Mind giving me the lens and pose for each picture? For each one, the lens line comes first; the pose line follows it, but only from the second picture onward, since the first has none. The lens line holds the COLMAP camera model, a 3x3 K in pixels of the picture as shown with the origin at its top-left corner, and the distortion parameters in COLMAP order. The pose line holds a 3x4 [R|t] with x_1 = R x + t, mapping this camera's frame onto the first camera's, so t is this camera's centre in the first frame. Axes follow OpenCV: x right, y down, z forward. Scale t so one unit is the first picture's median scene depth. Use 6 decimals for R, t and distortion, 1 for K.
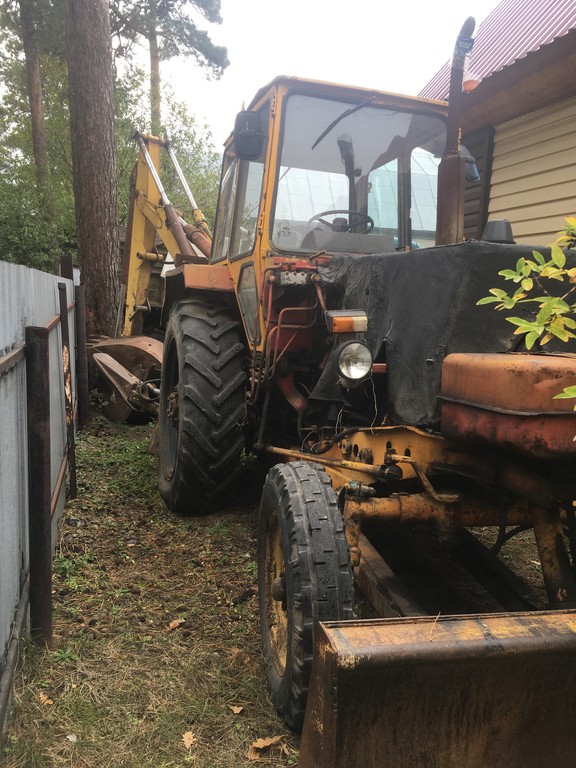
lens RADIAL K [[644.1, 0, 289.3], [0, 644.1, 383.9], [0, 0, 1]] dist [0.015598, -0.013759]
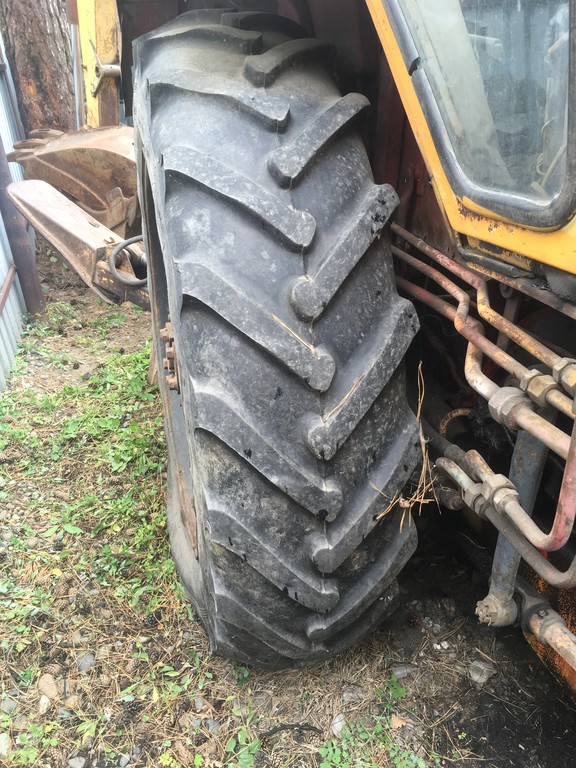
lens RADIAL K [[644.1, 0, 284.7], [0, 644.1, 385.6], [0, 0, 1]] dist [0.015598, -0.013759]
pose [[0.995423, -0.054501, -0.078499, -0.100955], [0.078443, 0.935156, 0.345442, -0.081727], [0.054582, -0.350019, 0.935151, 0.730809]]
